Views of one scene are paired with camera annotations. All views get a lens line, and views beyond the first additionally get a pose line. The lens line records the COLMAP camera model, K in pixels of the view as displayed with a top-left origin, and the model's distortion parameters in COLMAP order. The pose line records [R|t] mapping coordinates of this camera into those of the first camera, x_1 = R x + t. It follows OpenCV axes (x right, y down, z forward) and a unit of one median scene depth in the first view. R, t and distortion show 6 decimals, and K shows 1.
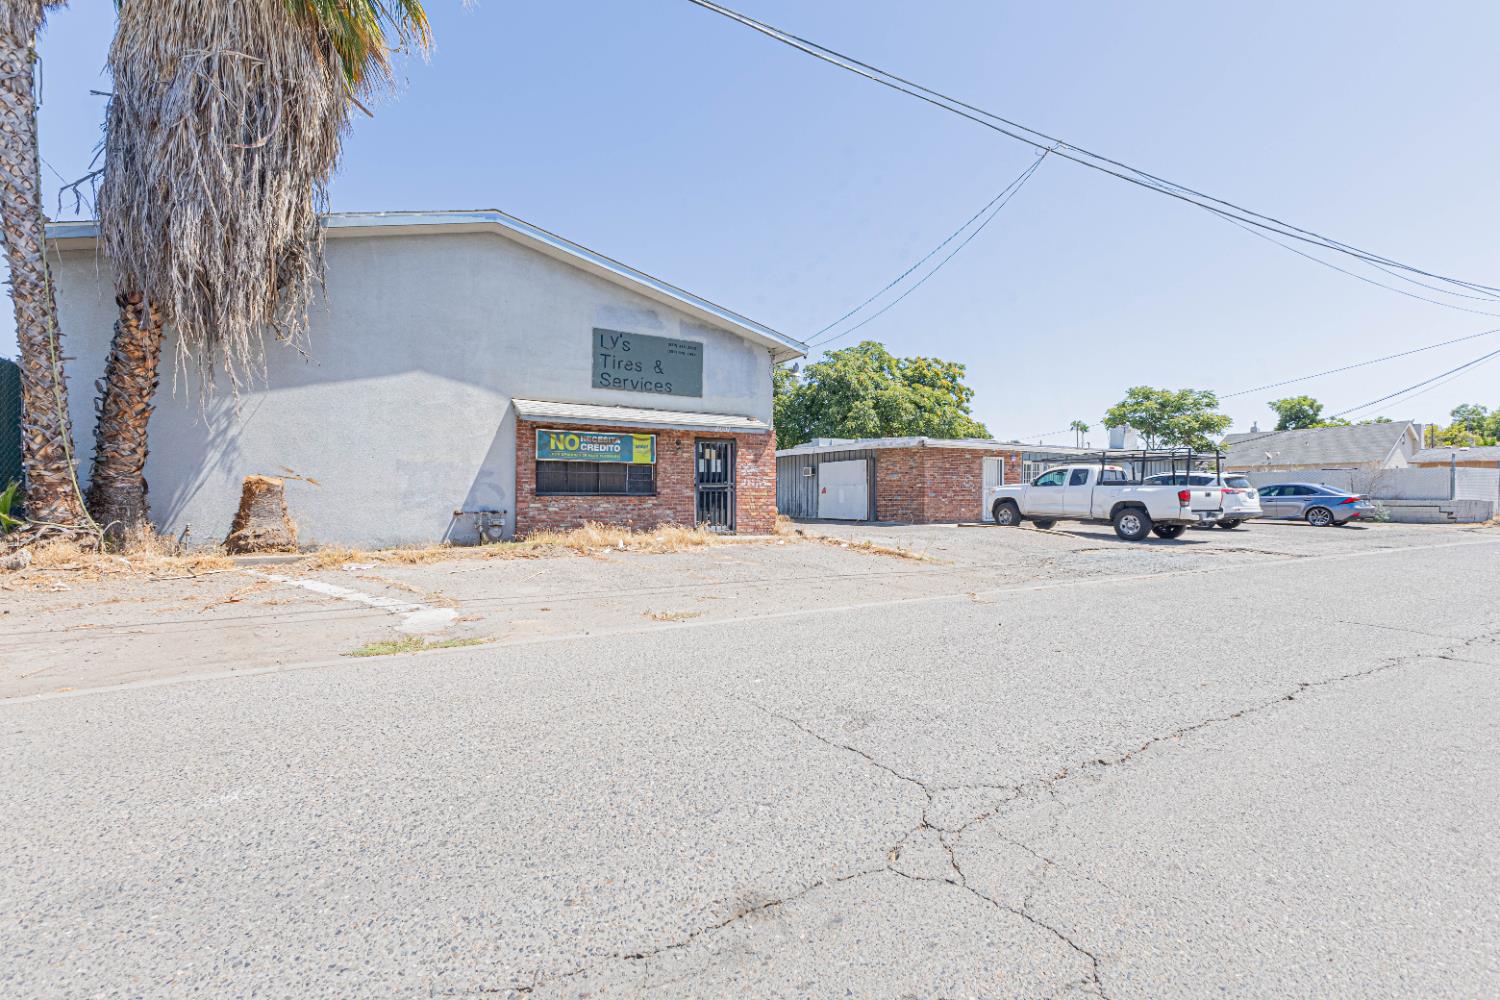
lens RADIAL K [[645.1, 0, 753.6], [0, 645.1, 501.6], [0, 0, 1]] dist [0.008185, -0.000833]
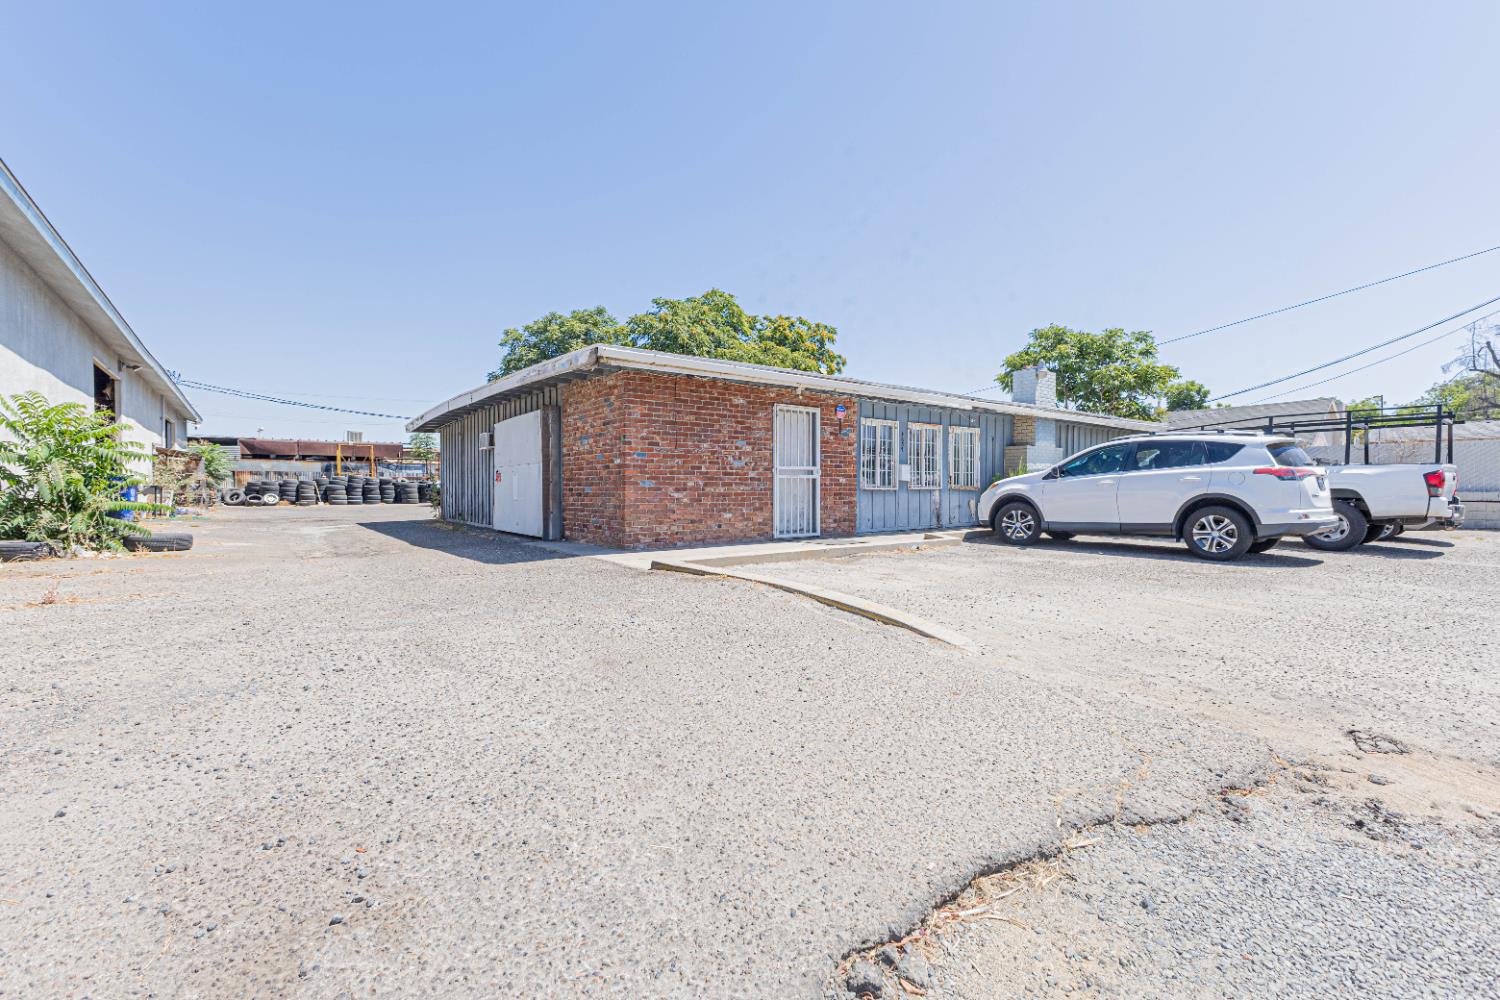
lens RADIAL K [[645.1, 0, 754.1], [0, 645.1, 496.9], [0, 0, 1]] dist [0.008185, -0.000833]
pose [[0.989437, -0.003788, 0.144915, 0.403896], [0.003139, 0.999984, 0.004703, -0.004300], [-0.144931, -0.004198, 0.989433, 0.785987]]
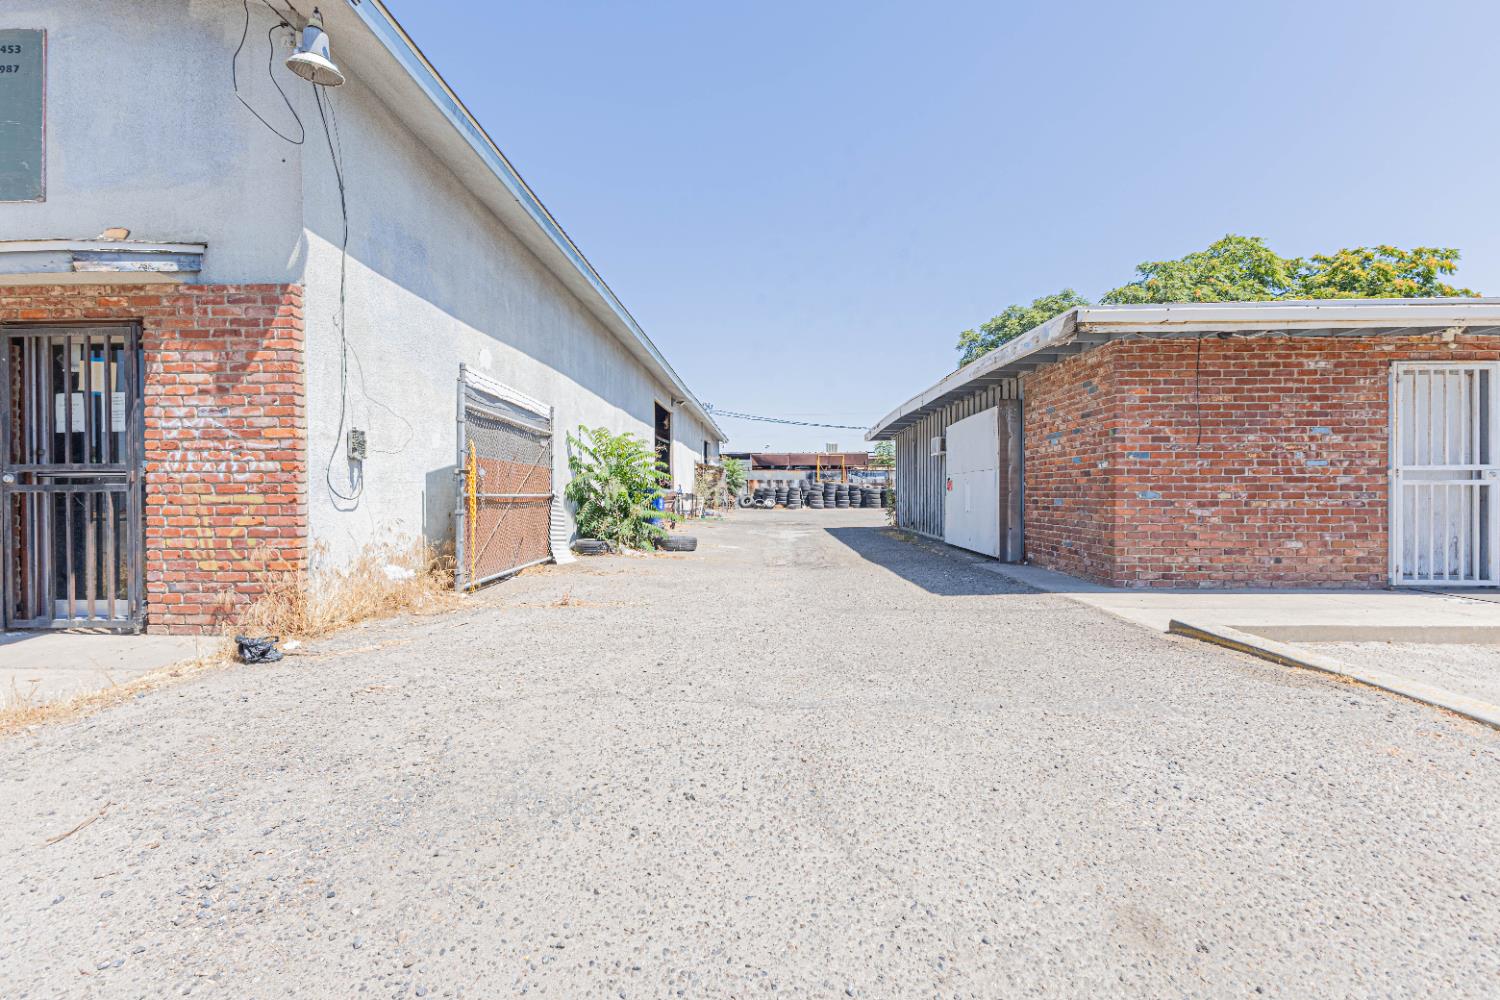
lens RADIAL K [[645.1, 0, 750.0], [0, 645.1, 494.5], [0, 0, 1]] dist [0.008185, -0.000833]
pose [[0.857359, -0.001663, -0.514717, 0.385092], [-0.000967, 0.999988, -0.004842, -0.013112], [0.514719, 0.004649, 0.857346, 0.898664]]
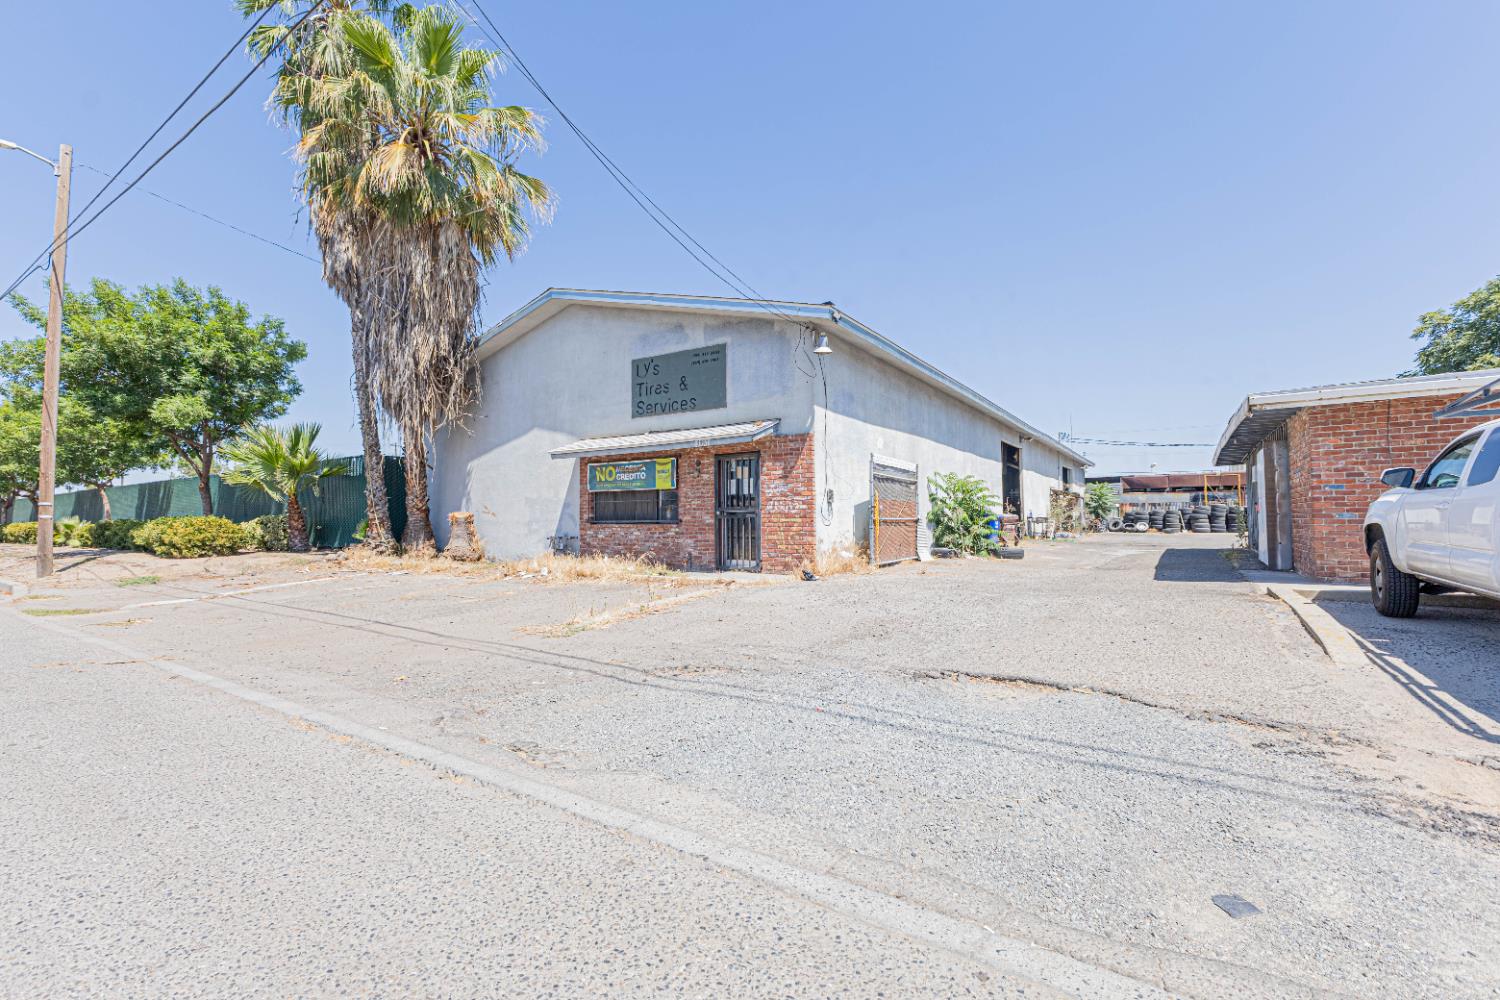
lens RADIAL K [[645.1, 0, 752.8], [0, 645.1, 503.2], [0, 0, 1]] dist [0.008185, -0.000833]
pose [[0.458216, -0.028305, -0.888390, 0.681236], [0.001726, 0.999519, -0.030955, -0.008756], [0.888839, 0.012651, 0.458045, 0.641091]]
